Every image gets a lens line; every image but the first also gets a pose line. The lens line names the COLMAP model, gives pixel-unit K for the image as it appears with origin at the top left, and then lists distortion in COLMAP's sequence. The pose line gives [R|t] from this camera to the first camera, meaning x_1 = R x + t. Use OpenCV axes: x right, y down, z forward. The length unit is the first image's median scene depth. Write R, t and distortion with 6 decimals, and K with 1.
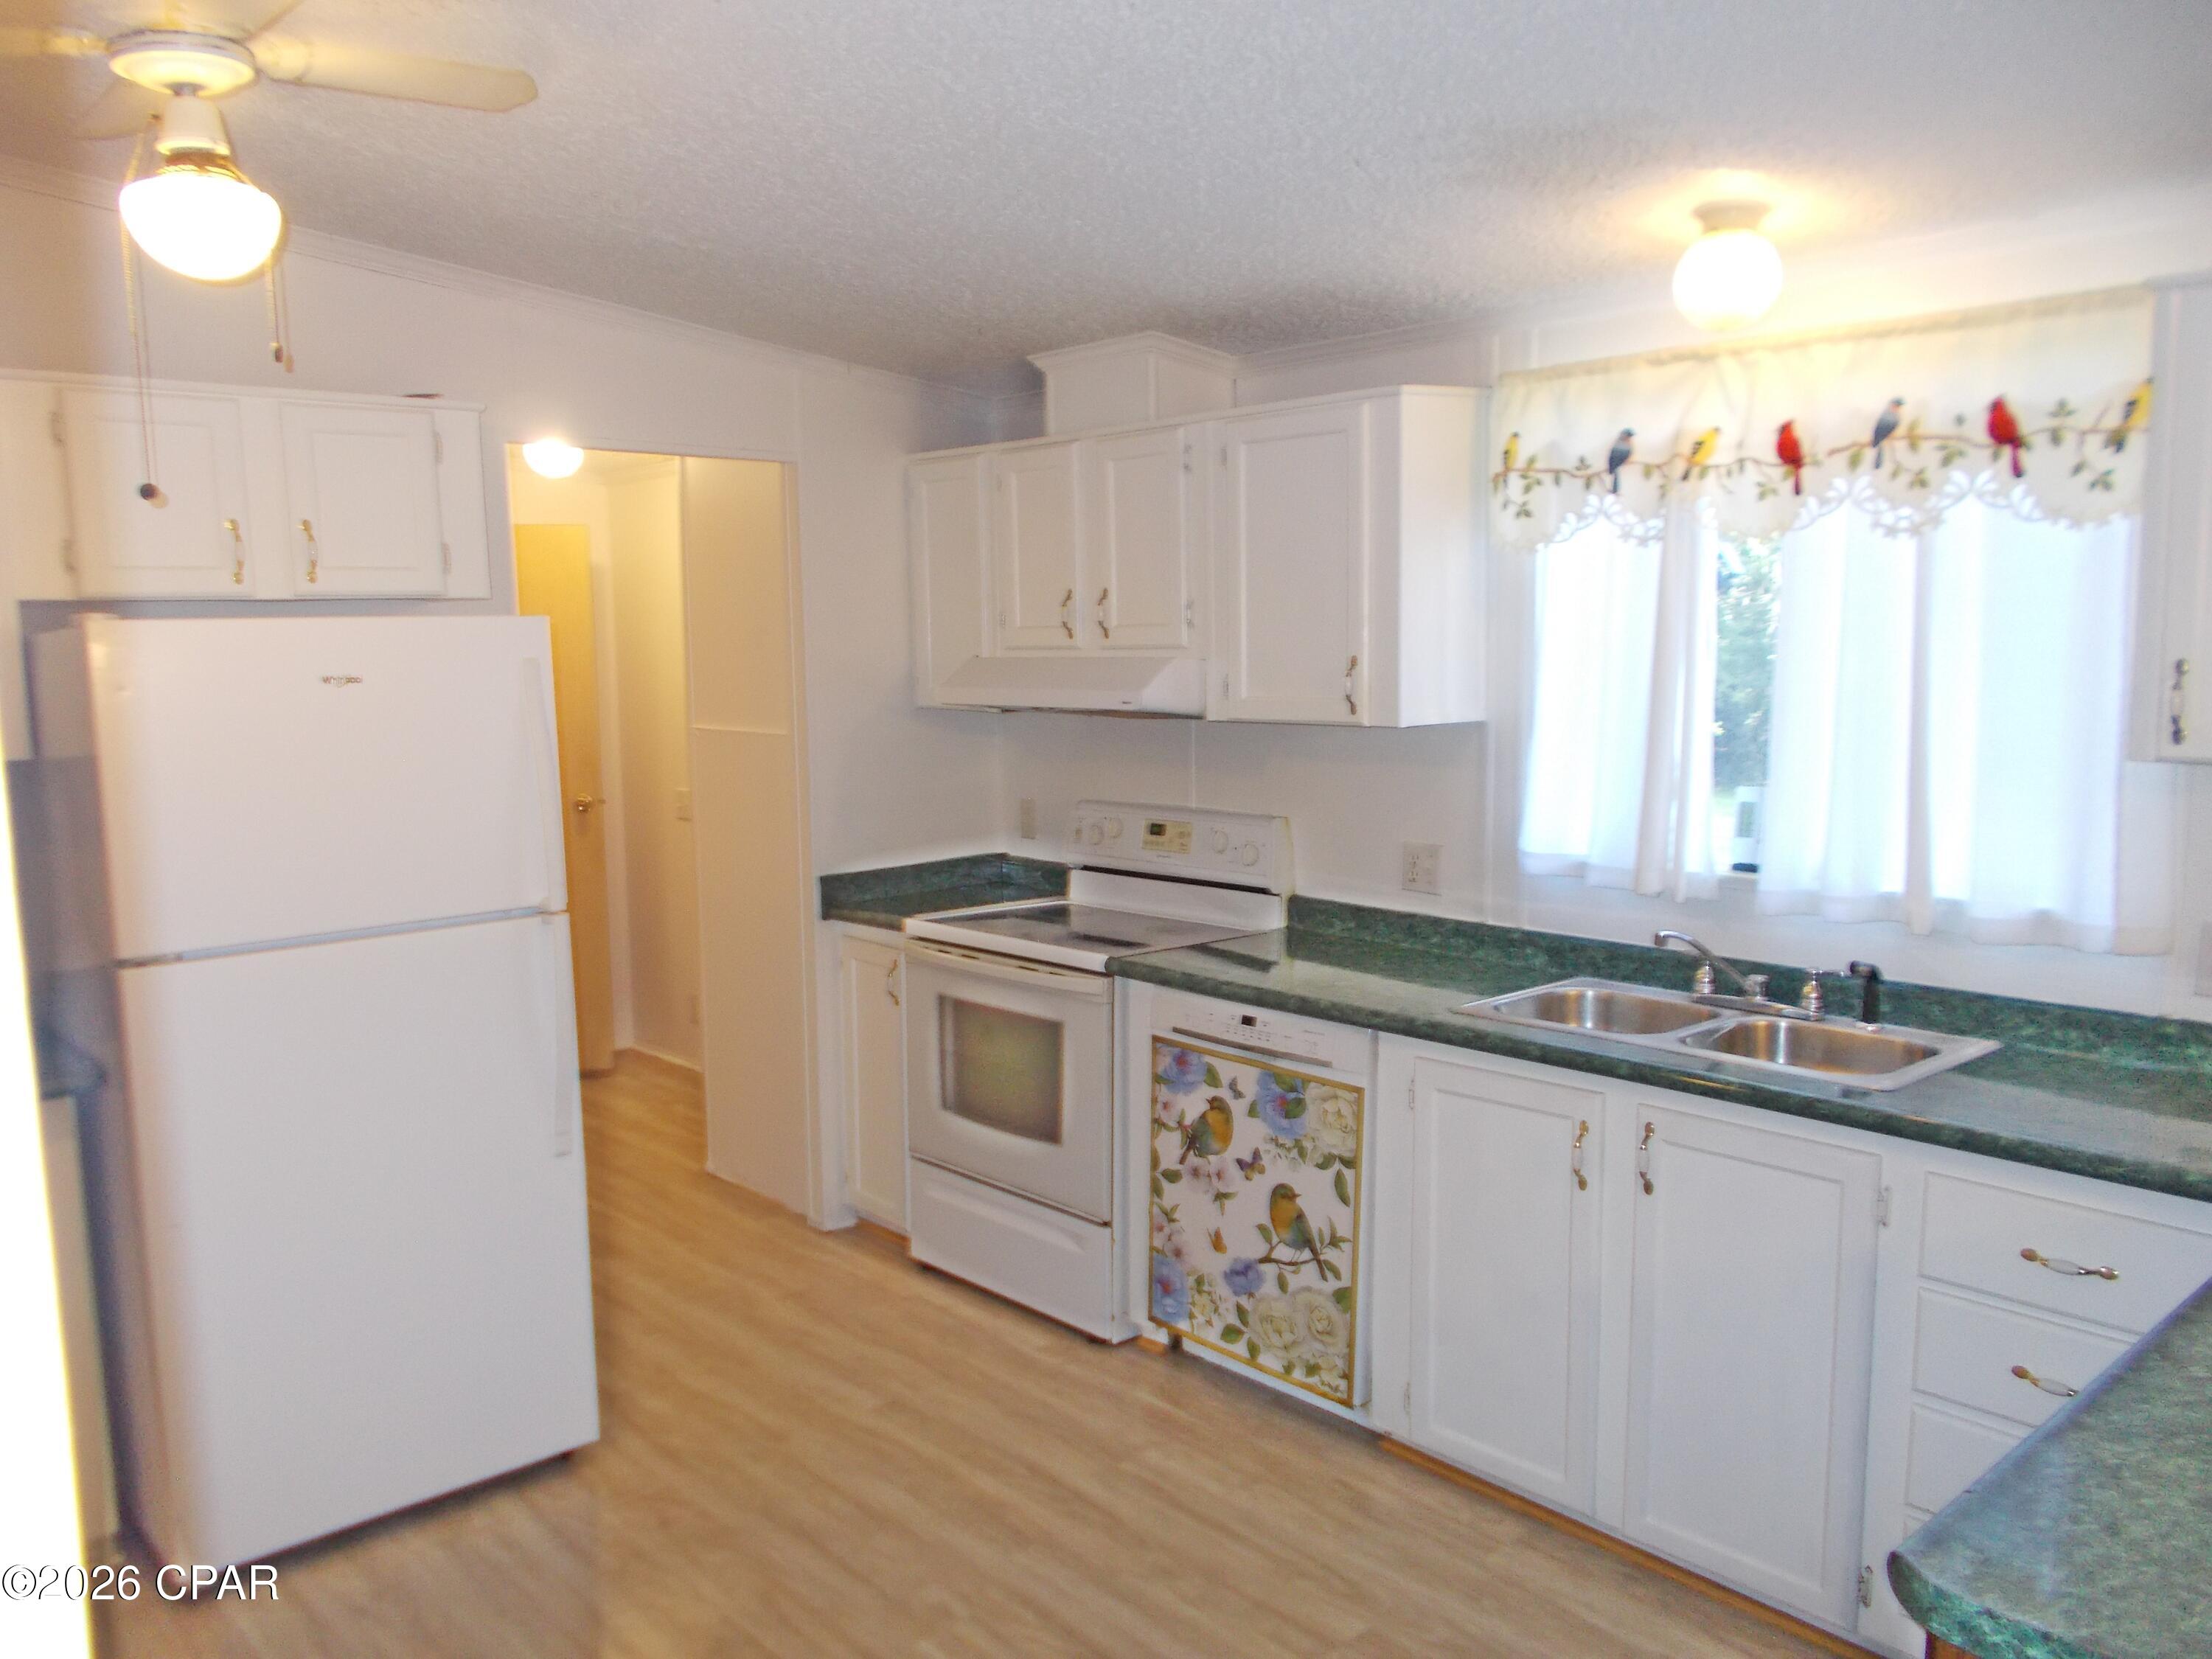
lens RADIAL K [[1677.4, 0, 1100.7], [0, 1677.4, 824.6], [0, 0, 1]] dist [0.007985, 0.000609]
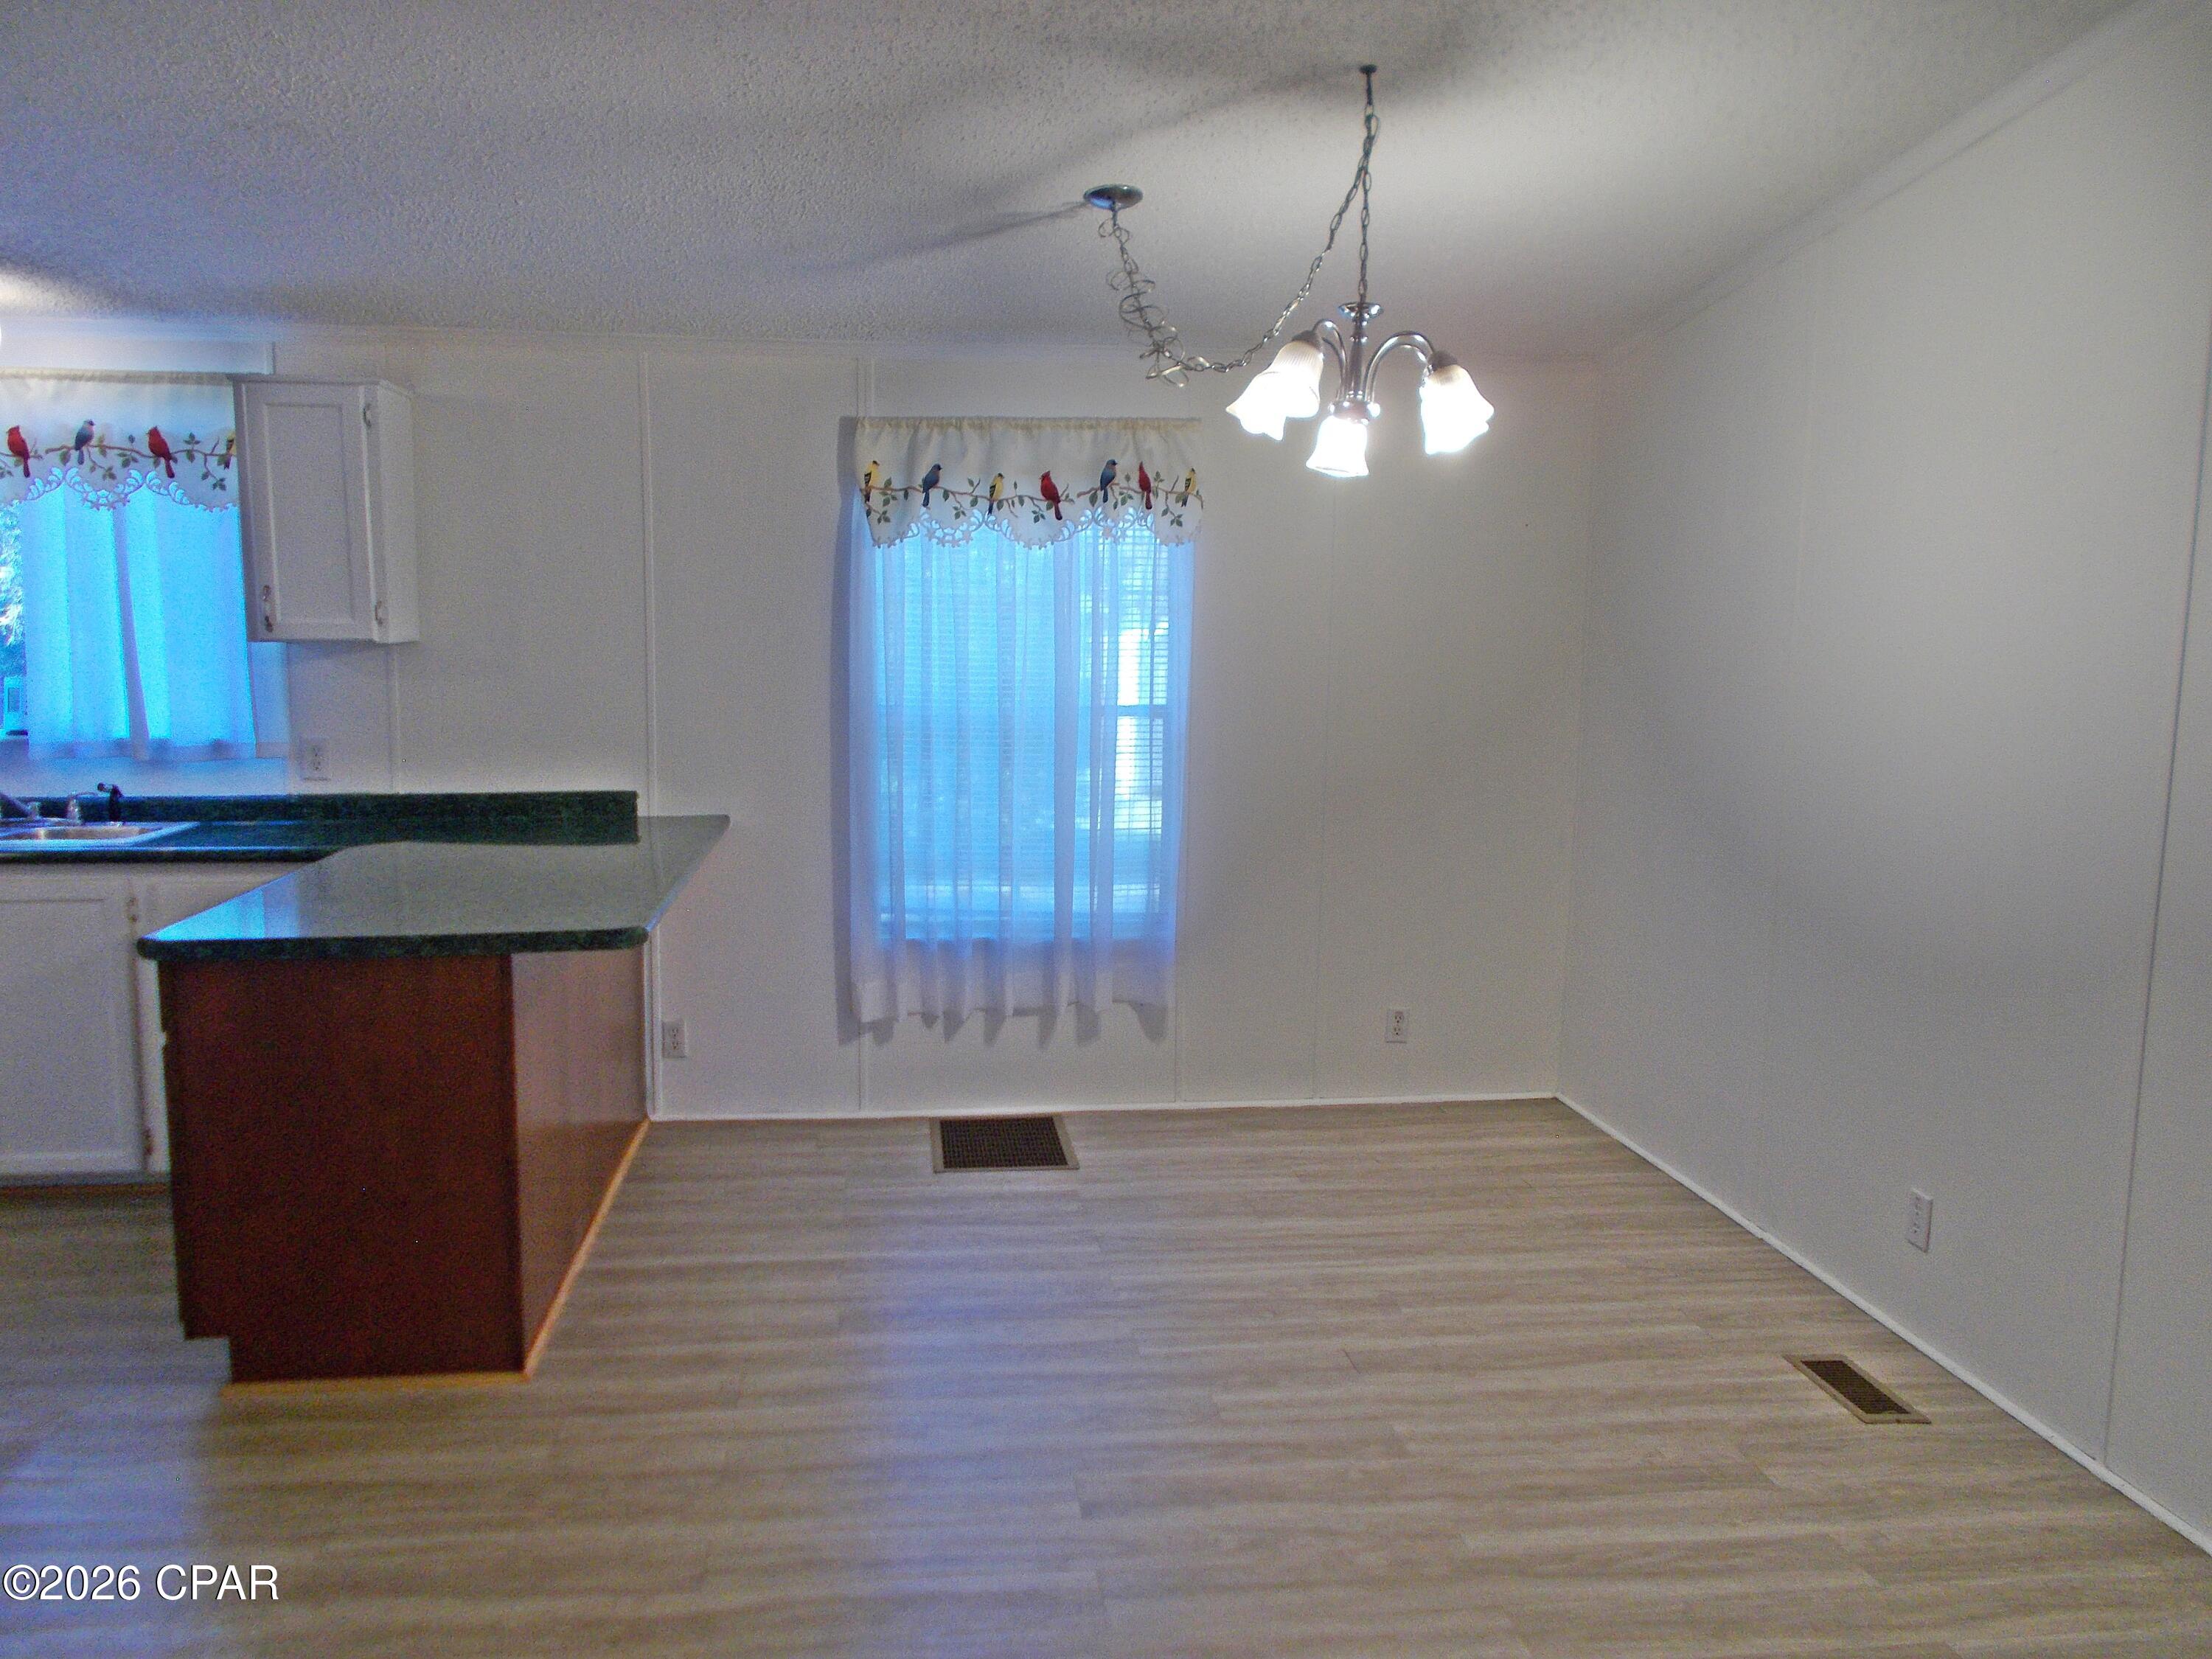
lens RADIAL K [[1677.4, 0, 1082.4], [0, 1677.4, 836.4], [0, 0, 1]] dist [0.007985, 0.000609]
pose [[0.582959, -0.087226, 0.807806, -0.290984], [0.079799, 0.995561, 0.049912, 0.129712], [-0.808574, 0.035365, 0.587331, -0.662573]]
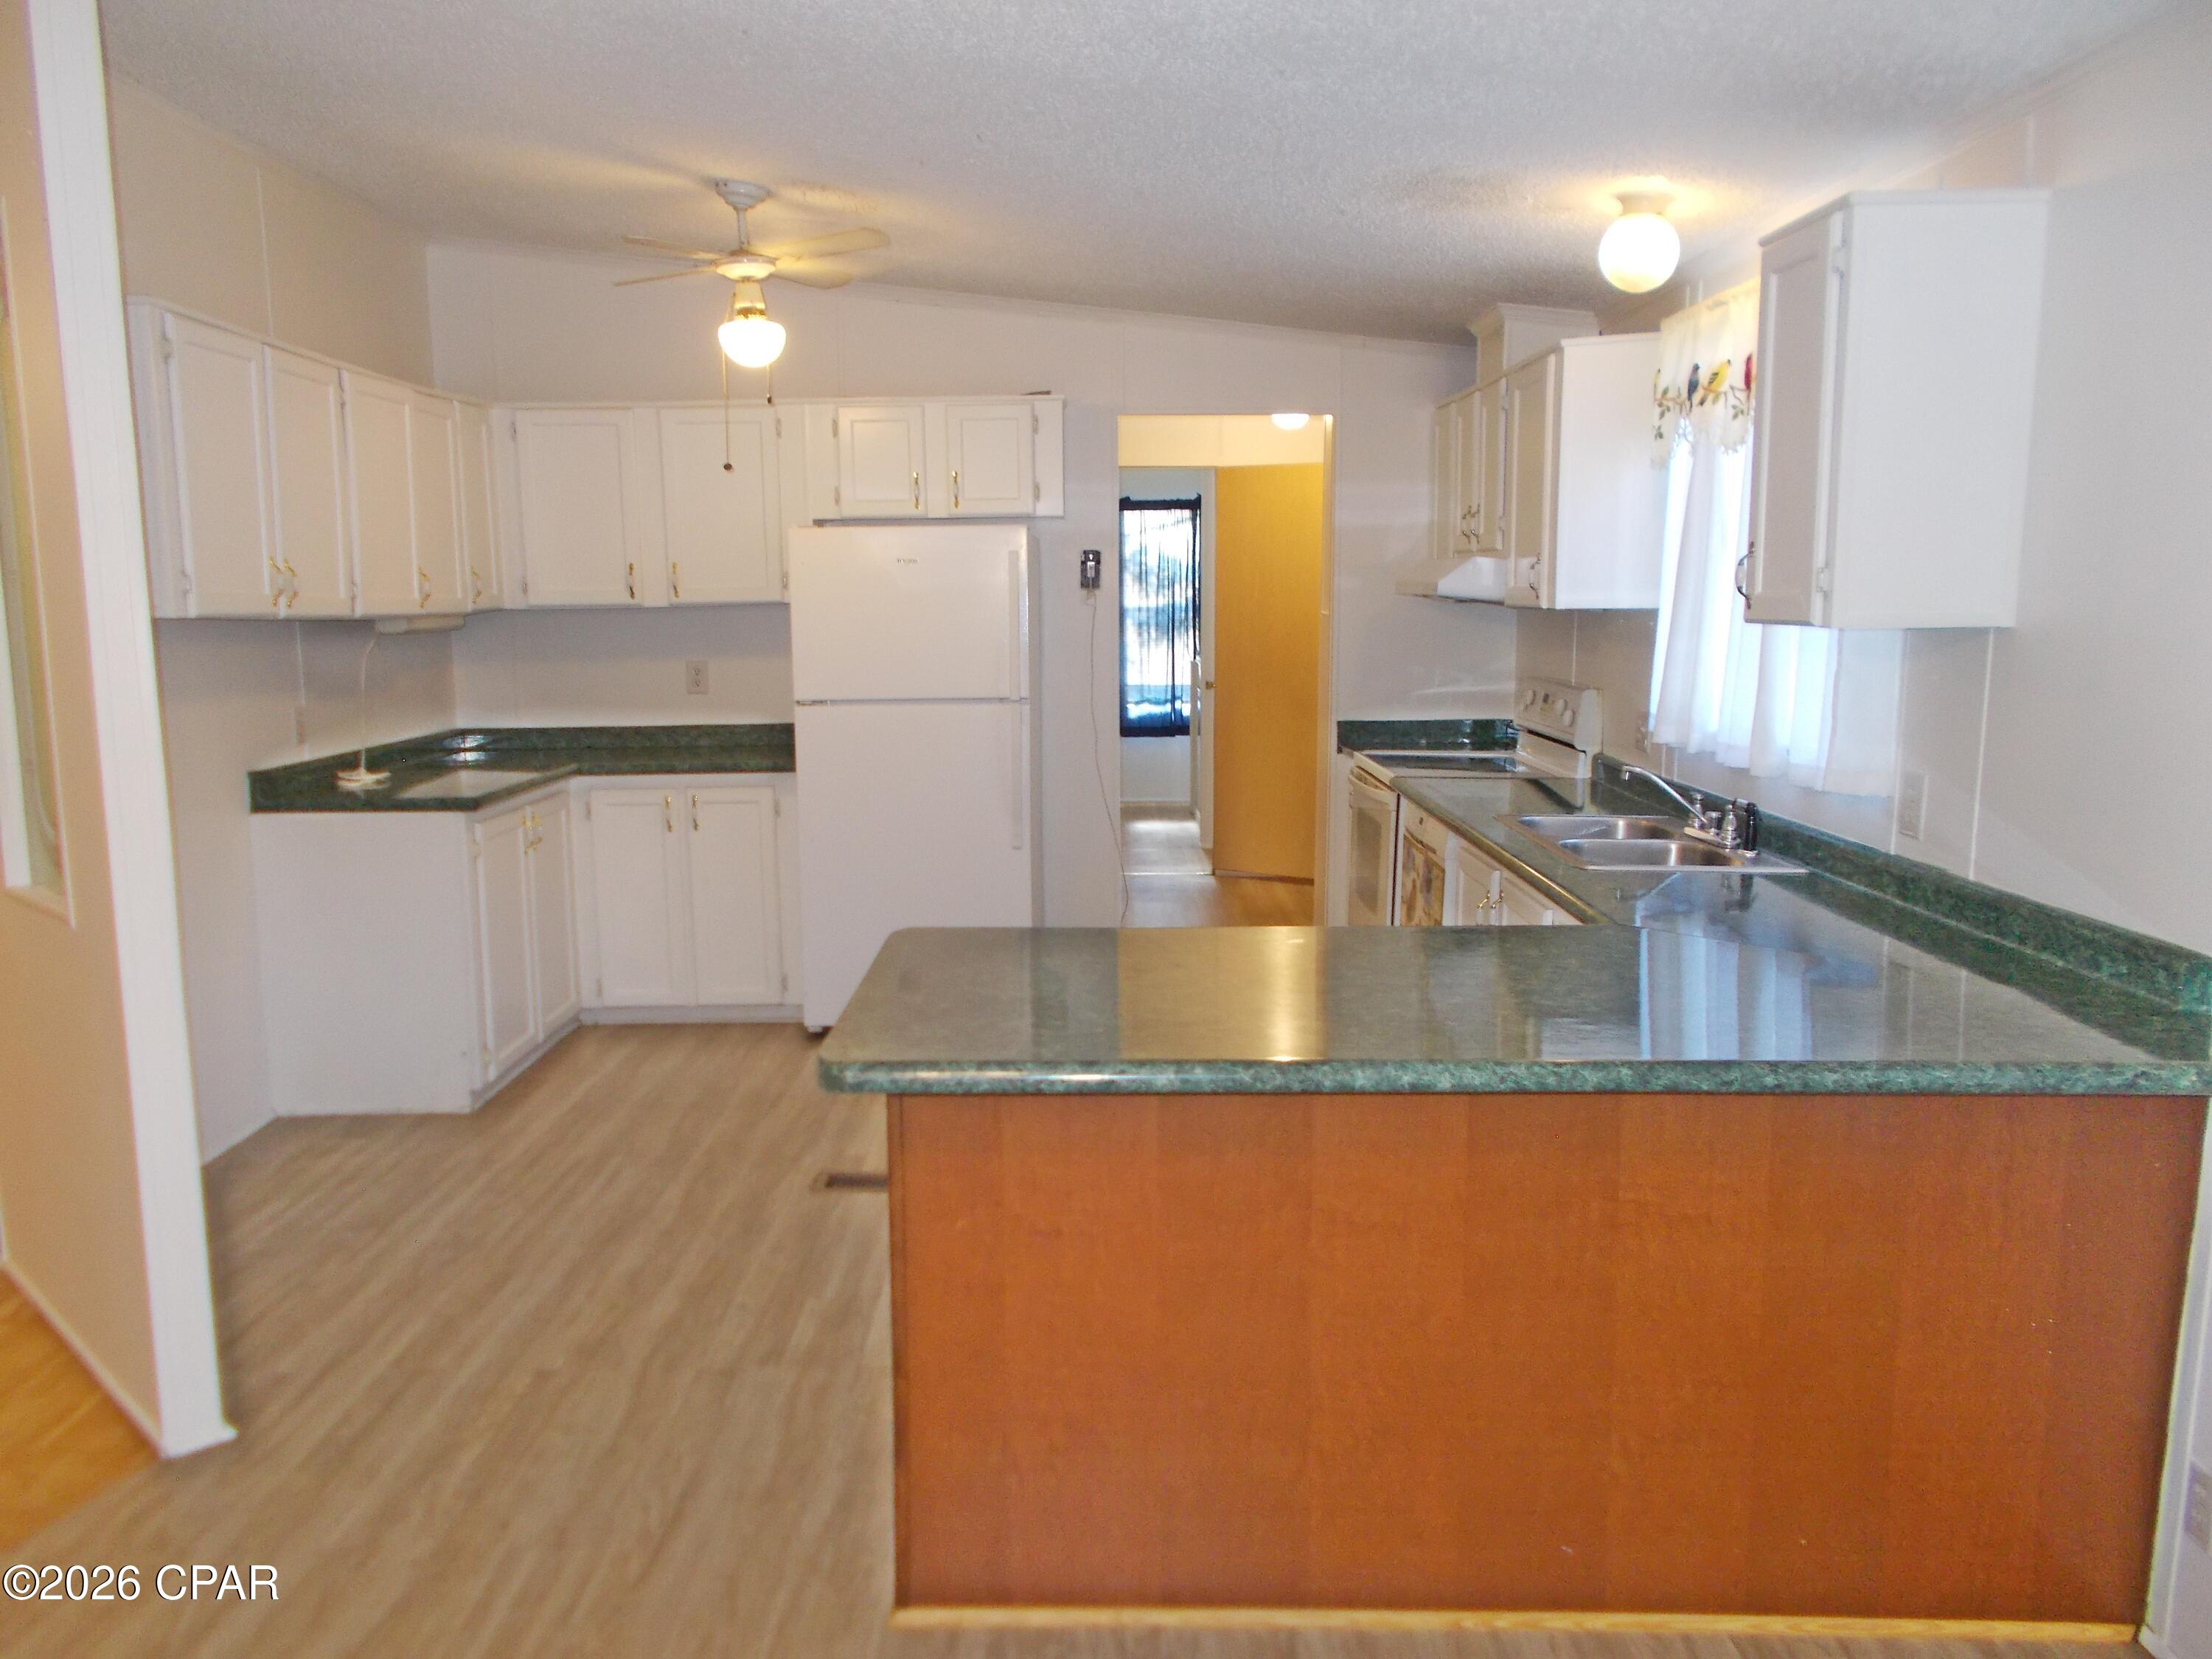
lens RADIAL K [[1677.4, 0, 1084.5], [0, 1677.4, 832.3], [0, 0, 1]] dist [0.007985, 0.000609]
pose [[0.734482, 0.113195, -0.669121, 0.926929], [-0.083138, 0.993572, 0.076823, 0.050952], [0.673516, -0.000796, 0.739172, -0.222887]]
